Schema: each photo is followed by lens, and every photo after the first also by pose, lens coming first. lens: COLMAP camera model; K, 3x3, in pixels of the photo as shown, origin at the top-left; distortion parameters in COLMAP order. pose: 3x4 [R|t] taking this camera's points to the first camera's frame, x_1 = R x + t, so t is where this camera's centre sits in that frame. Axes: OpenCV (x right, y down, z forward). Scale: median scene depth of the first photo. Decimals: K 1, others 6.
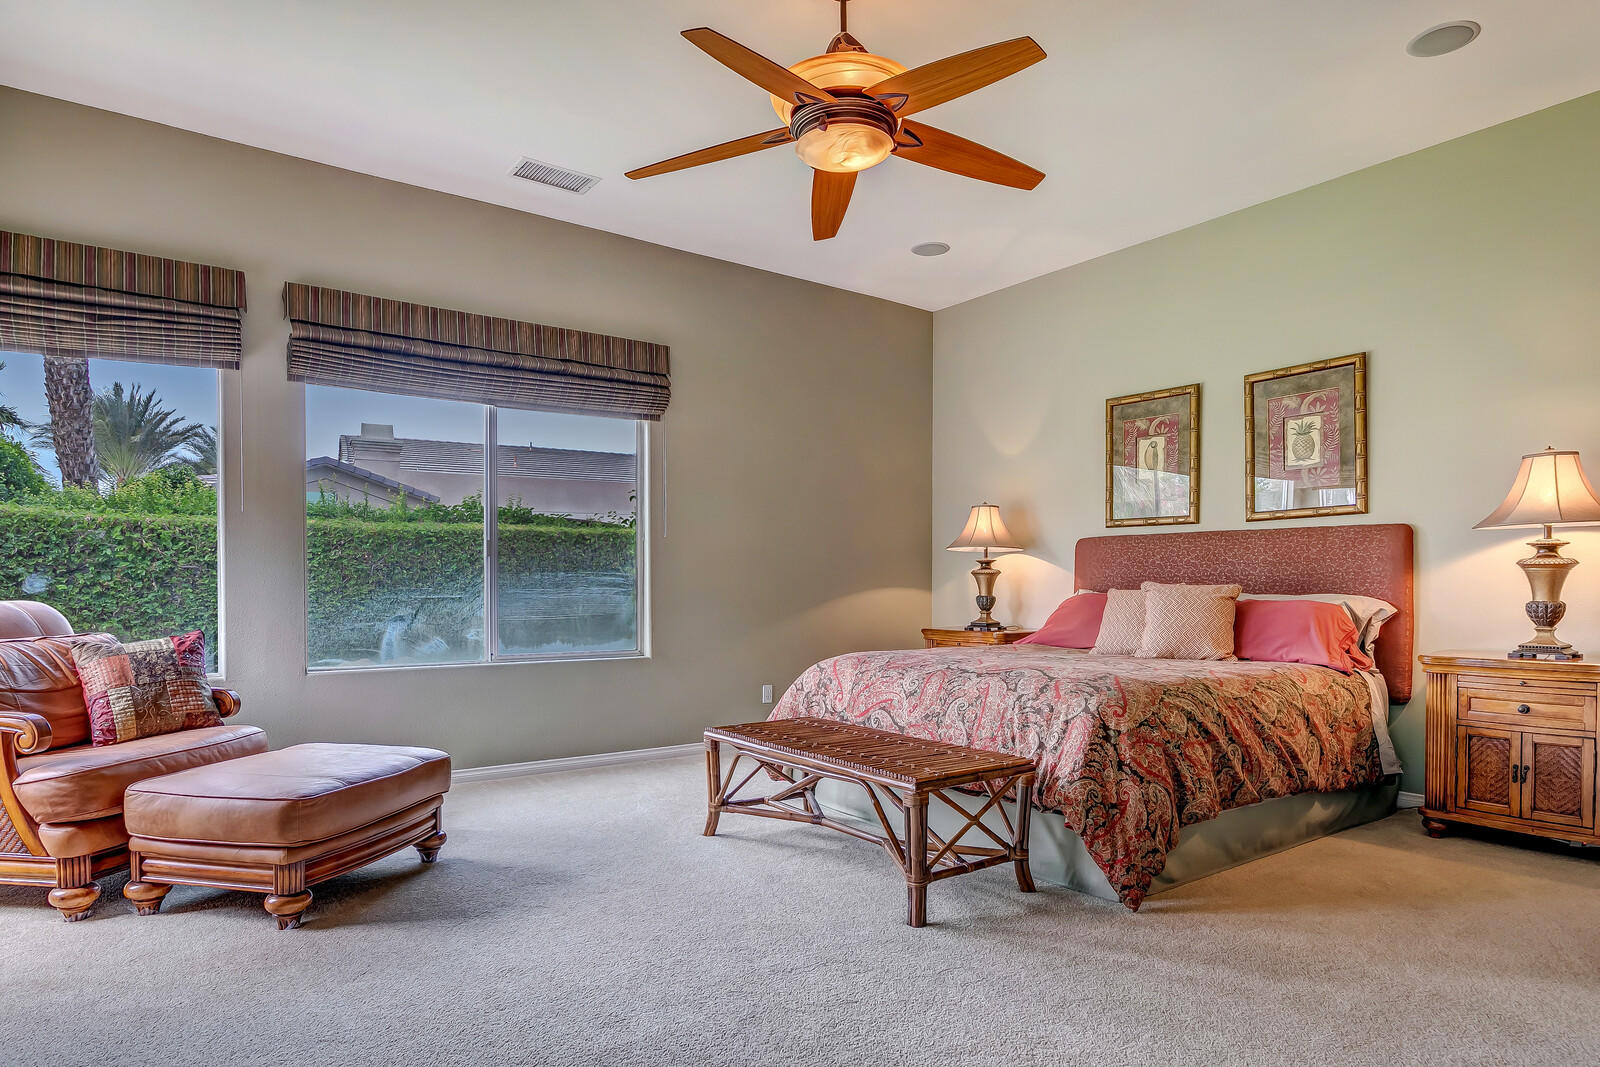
lens RADIAL K [[937.1, 0, 800.0], [0, 937.1, 533.5], [0, 0, 1]] dist [0.001246, 0.000131]
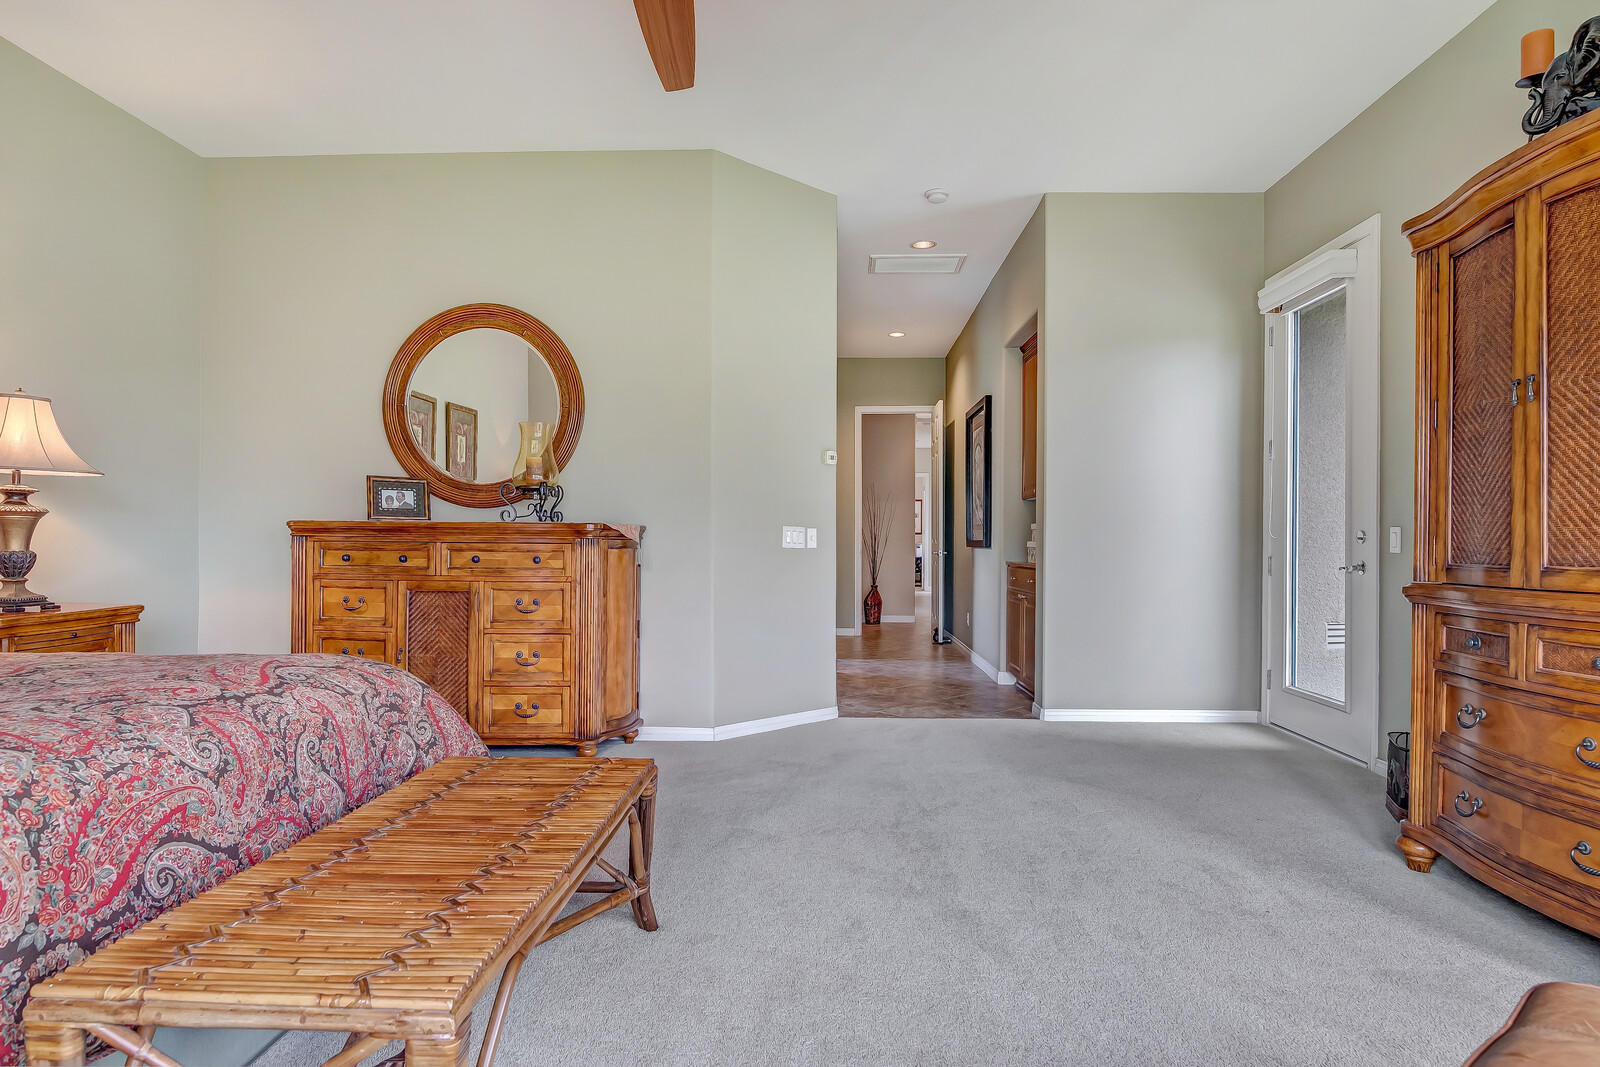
lens RADIAL K [[927.4, 0, 800.0], [0, 927.4, 533.5], [0, 0, 1]] dist [0.000596, 0.000151]
pose [[-0.775666, -0.007608, 0.631098, -0.322871], [-0.038690, 0.998620, -0.035515, 0.044351], [-0.629957, -0.051965, -0.774889, 0.947877]]
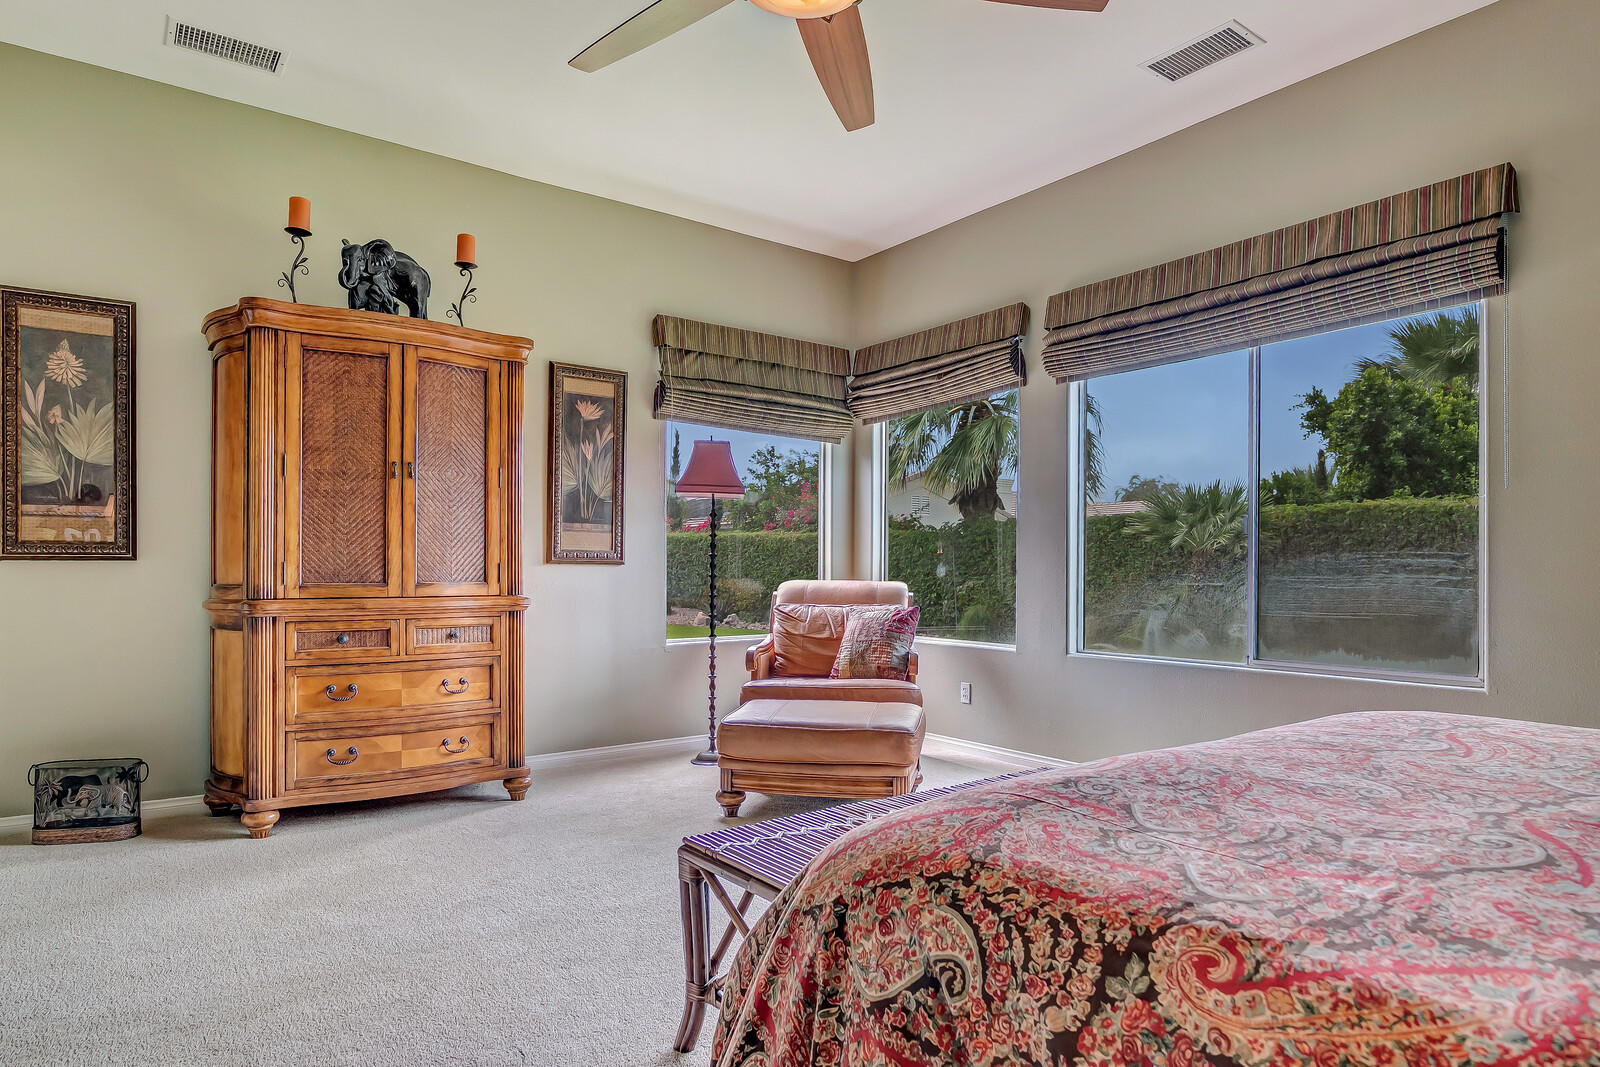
lens RADIAL K [[937.1, 0, 800.0], [0, 937.1, 533.5], [0, 0, 1]] dist [0.001246, 0.000131]
pose [[0.013245, -0.044413, -0.998925, 0.501653], [0.051298, 0.997728, -0.043679, 0.040062], [0.998596, -0.050664, 0.015493, 0.631974]]
